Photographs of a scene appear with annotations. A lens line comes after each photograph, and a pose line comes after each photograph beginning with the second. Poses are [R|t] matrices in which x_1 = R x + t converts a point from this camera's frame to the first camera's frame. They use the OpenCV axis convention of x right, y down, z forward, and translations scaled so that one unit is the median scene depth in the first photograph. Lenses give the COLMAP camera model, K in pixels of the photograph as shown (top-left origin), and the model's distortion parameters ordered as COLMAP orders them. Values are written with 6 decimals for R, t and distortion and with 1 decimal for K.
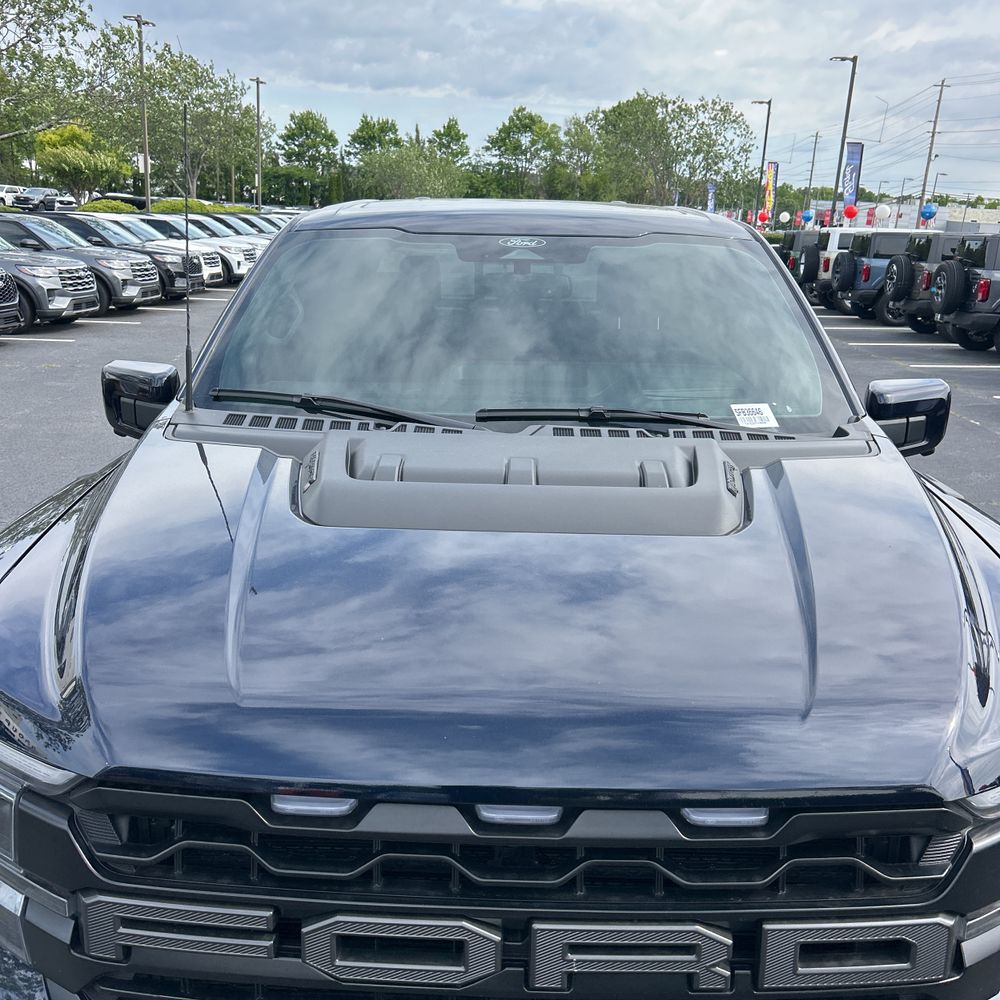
lens RADIAL K [[1017.9, 0, 500.8], [0, 1017.9, 503.6], [0, 0, 1]] dist [0.022685, 0.000000]
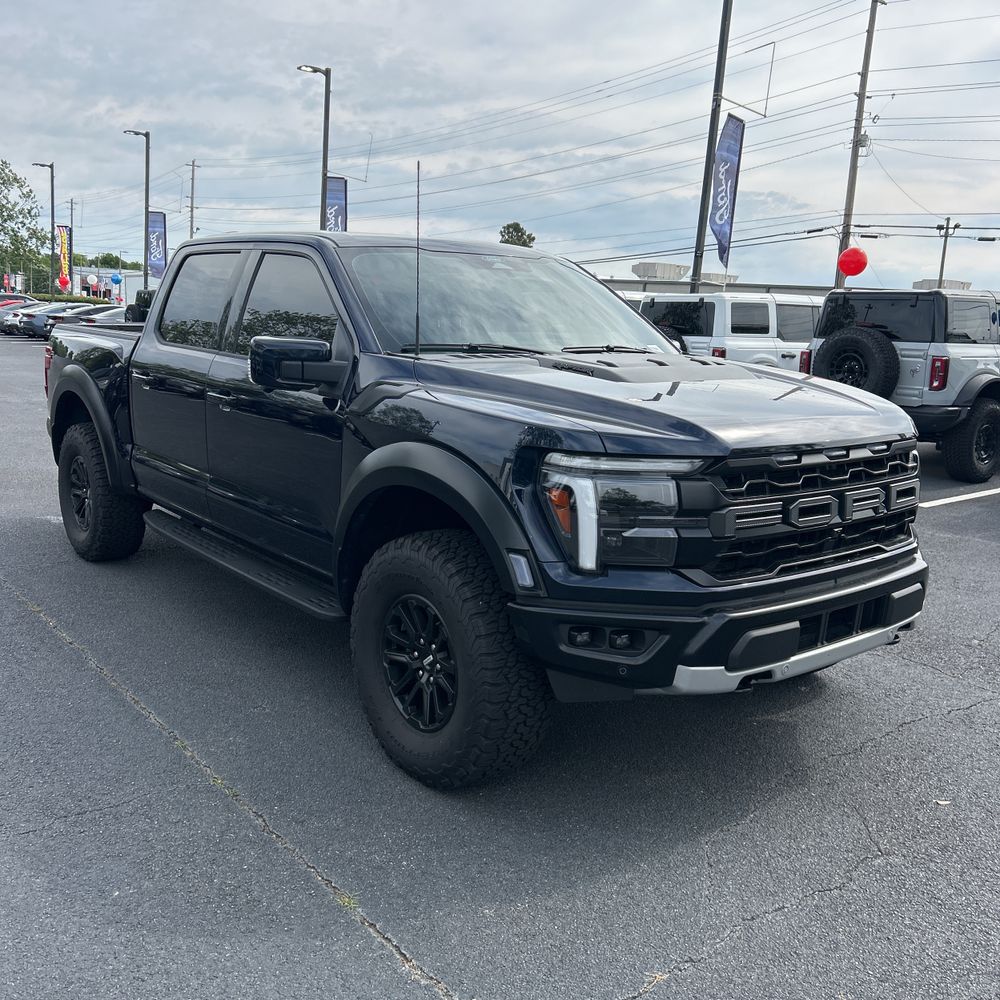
lens RADIAL K [[1017.9, 0, 495.6], [0, 1017.9, 497.4], [0, 0, 1]] dist [0.022685, 0.000000]
pose [[0.778817, -0.114607, 0.616692, -0.139914], [0.156383, 0.987598, -0.013958, 0.019199], [-0.607444, 0.107311, 0.787081, -0.032124]]
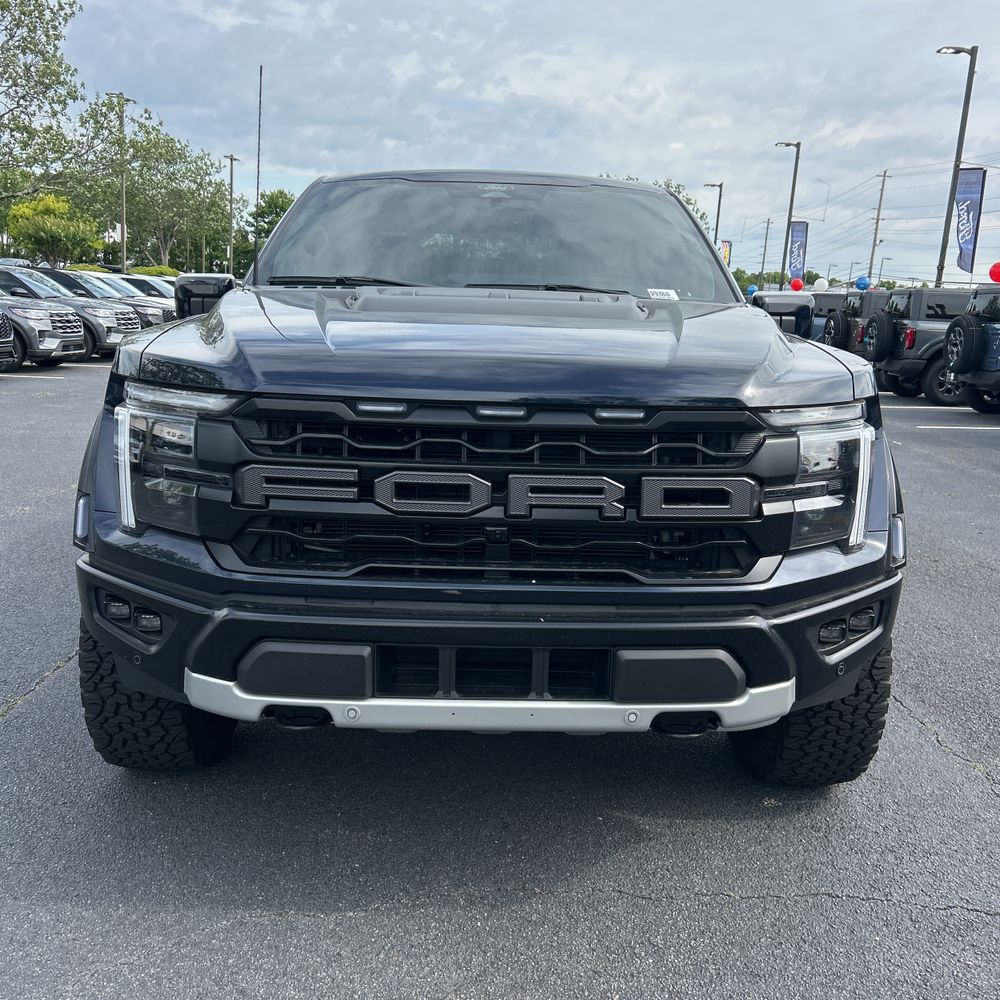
lens RADIAL K [[1017.9, 0, 494.6], [0, 1017.9, 498.0], [0, 0, 1]] dist [0.022685, 0.000000]
pose [[0.999510, 0.004867, 0.030924, -0.002785], [-0.002390, 0.996820, -0.079651, 0.035566], [-0.031213, 0.079538, 0.996343, -0.042310]]
